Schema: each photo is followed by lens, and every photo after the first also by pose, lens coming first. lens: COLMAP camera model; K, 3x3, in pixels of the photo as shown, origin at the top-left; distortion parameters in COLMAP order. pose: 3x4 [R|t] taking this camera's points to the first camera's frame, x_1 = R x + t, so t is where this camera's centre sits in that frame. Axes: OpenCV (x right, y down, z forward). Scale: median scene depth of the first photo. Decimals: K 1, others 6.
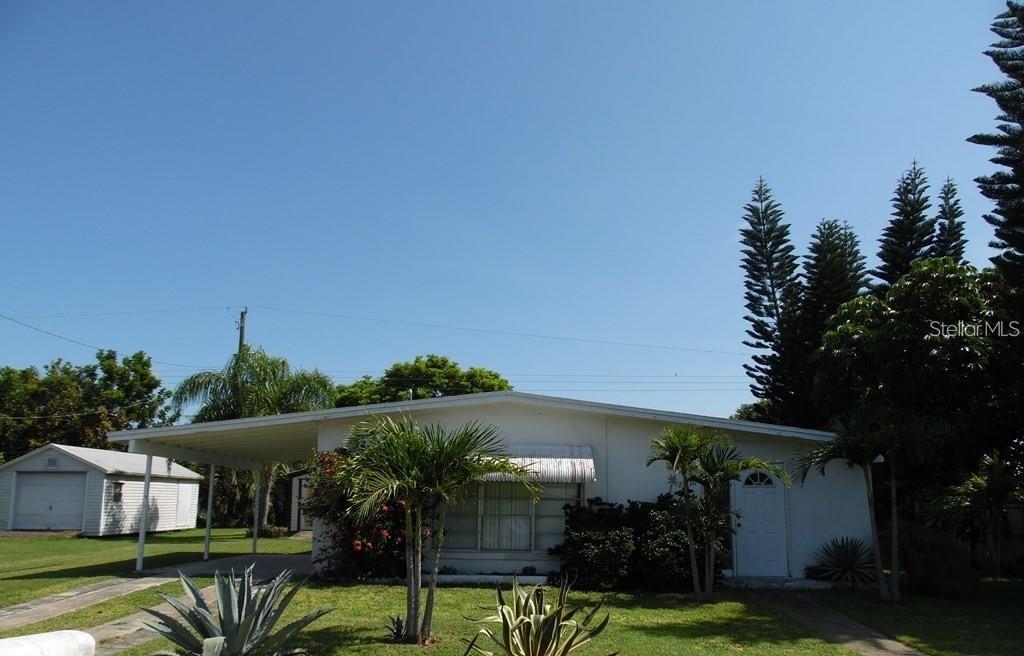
lens RADIAL K [[764.6, 0, 513.9], [0, 764.6, 384.5], [0, 0, 1]] dist [-0.043416, 0.083903]
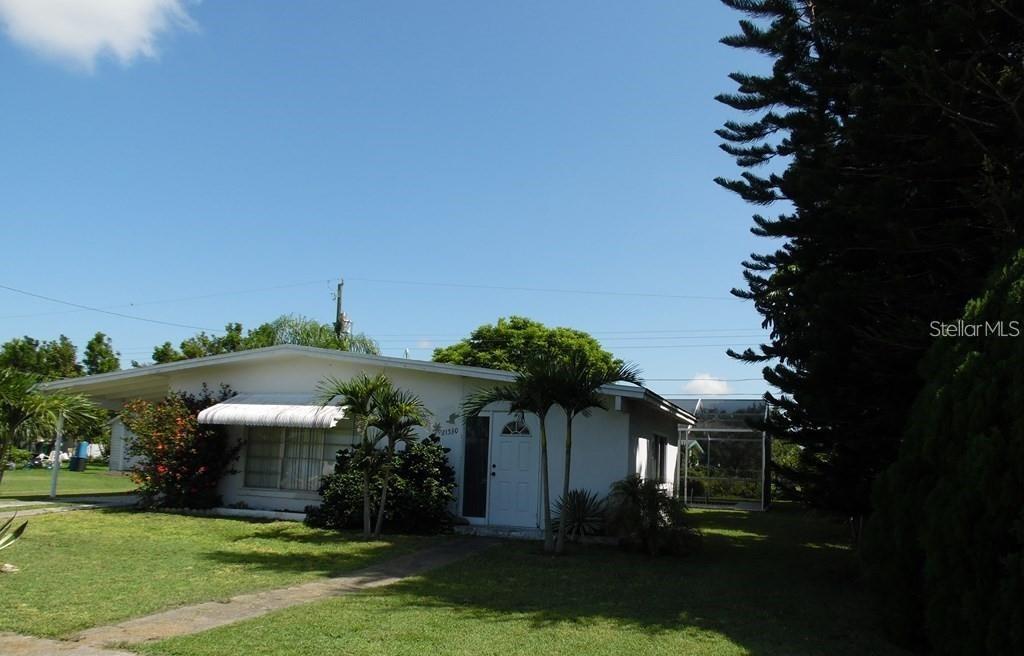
lens RADIAL K [[764.6, 0, 513.9], [0, 764.6, 384.5], [0, 0, 1]] dist [-0.043416, 0.083903]
pose [[0.945220, -0.009921, -0.326283, 0.316527], [0.024972, 0.998807, 0.041972, 0.013274], [0.325478, -0.047821, 0.944340, 0.035981]]
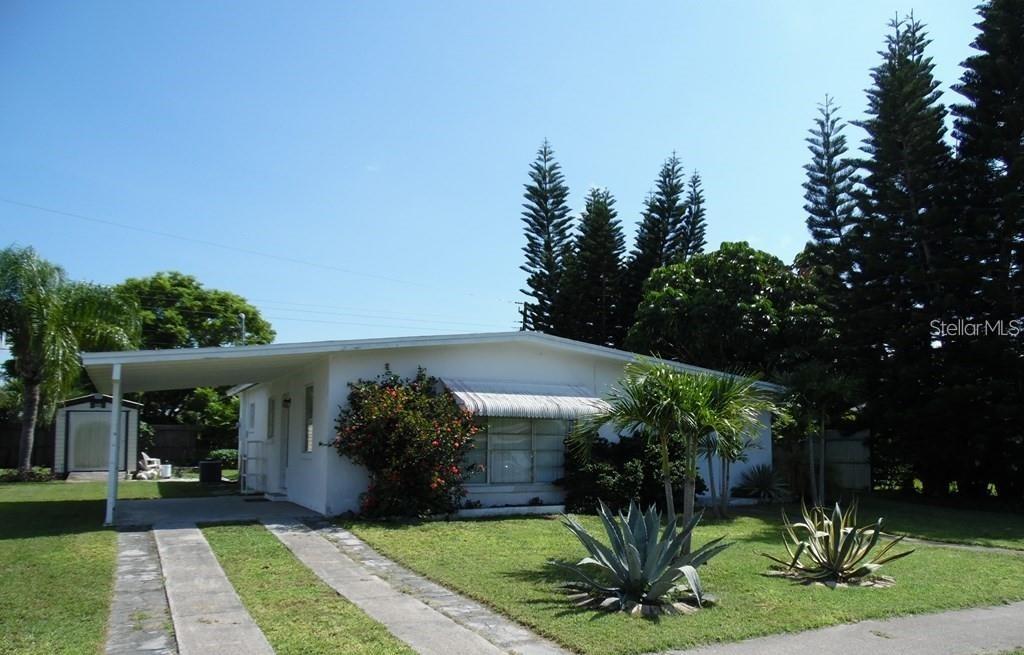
lens RADIAL K [[764.6, 0, 513.9], [0, 764.6, 384.0], [0, 0, 1]] dist [-0.043416, 0.083903]
pose [[0.877308, 0.028180, 0.479101, -0.253986], [-0.068924, 0.995324, 0.067668, 0.005255], [-0.474954, -0.092387, 0.875148, 0.046675]]
